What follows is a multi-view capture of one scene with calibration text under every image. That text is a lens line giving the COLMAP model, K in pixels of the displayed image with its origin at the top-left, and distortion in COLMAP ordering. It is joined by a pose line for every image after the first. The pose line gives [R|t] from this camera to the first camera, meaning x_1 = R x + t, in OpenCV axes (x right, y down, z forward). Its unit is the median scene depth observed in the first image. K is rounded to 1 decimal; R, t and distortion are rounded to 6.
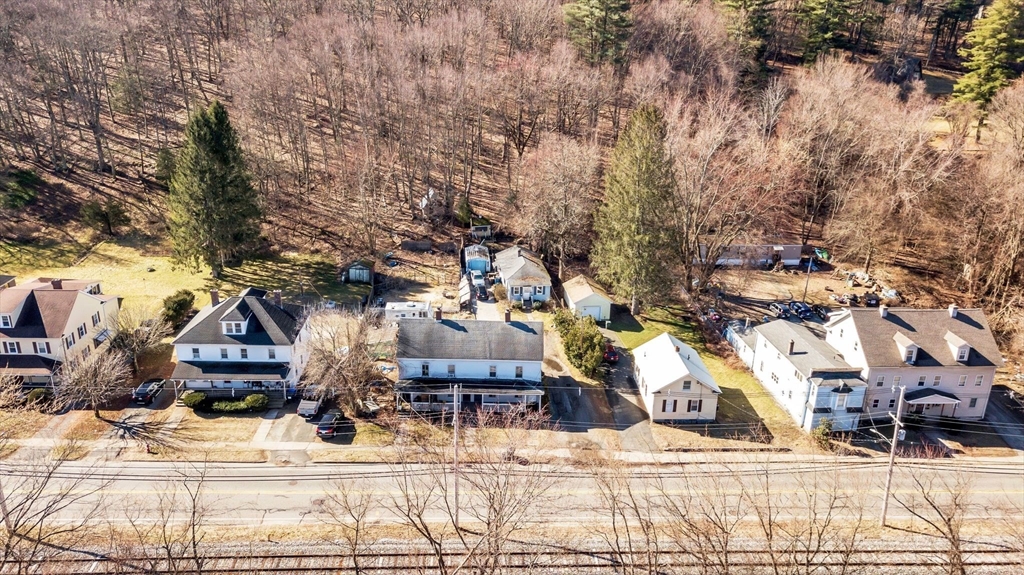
lens RADIAL K [[780.6, 0, 512.0], [0, 780.6, 287.5], [0, 0, 1]] dist [0.008729, 0.000294]
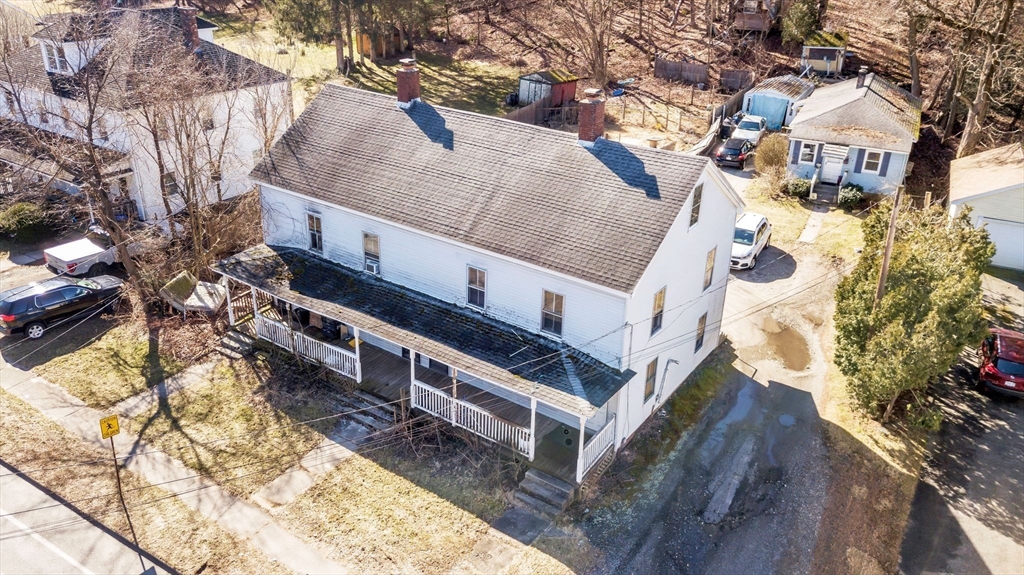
lens RADIAL K [[780.6, 0, 512.0], [0, 780.6, 287.5], [0, 0, 1]] dist [0.008729, 0.000294]
pose [[0.818043, 0.244238, -0.520724, 0.123445], [-0.212054, 0.969654, 0.121671, 0.062480], [0.534639, 0.010889, 0.845011, 0.681735]]
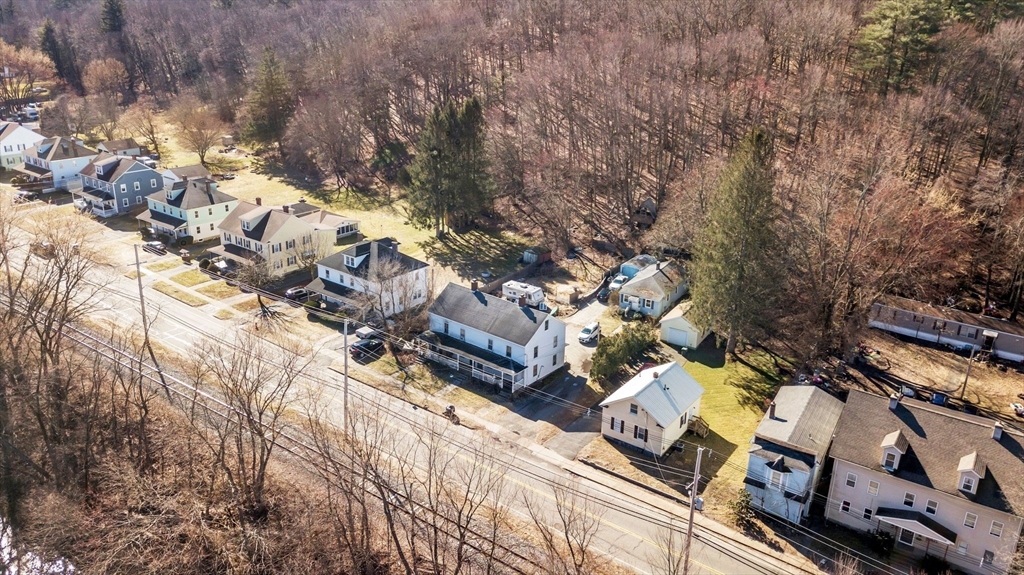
lens RADIAL K [[797.7, 0, 518.0], [0, 797.7, 243.1], [0, 0, 1]] dist [0.000865, -0.003563]
pose [[0.778977, 0.183121, -0.599718, 0.590917], [-0.233487, 0.972339, -0.006378, -0.030963], [0.581961, 0.144995, 0.800186, 0.084234]]
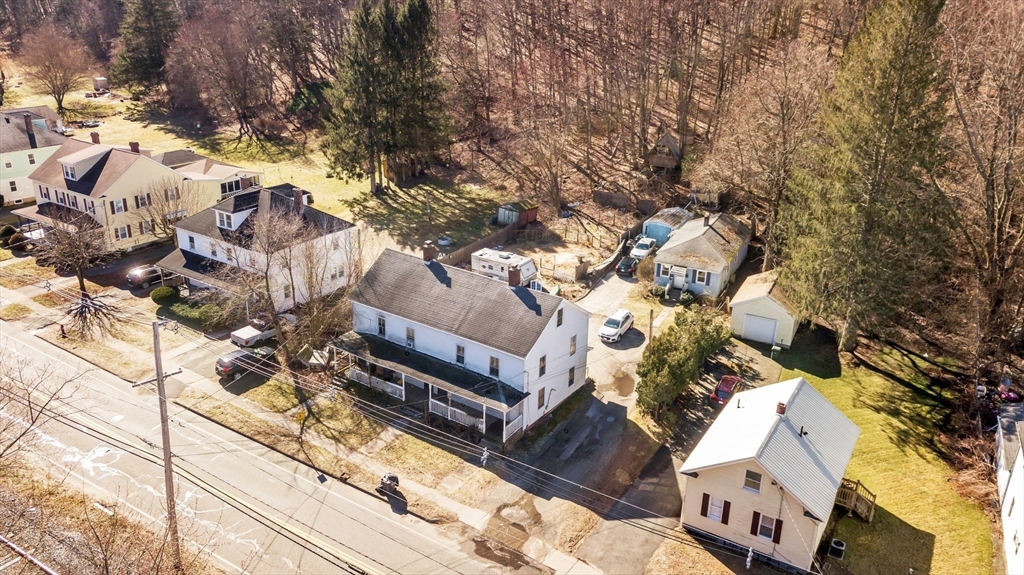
lens RADIAL K [[797.7, 0, 518.0], [0, 797.7, 243.1], [0, 0, 1]] dist [0.000865, -0.003563]
pose [[0.819656, 0.178445, -0.544354, 0.309791], [-0.212868, 0.977081, -0.000227, 0.009515], [0.531837, 0.116061, 0.838856, 0.427079]]
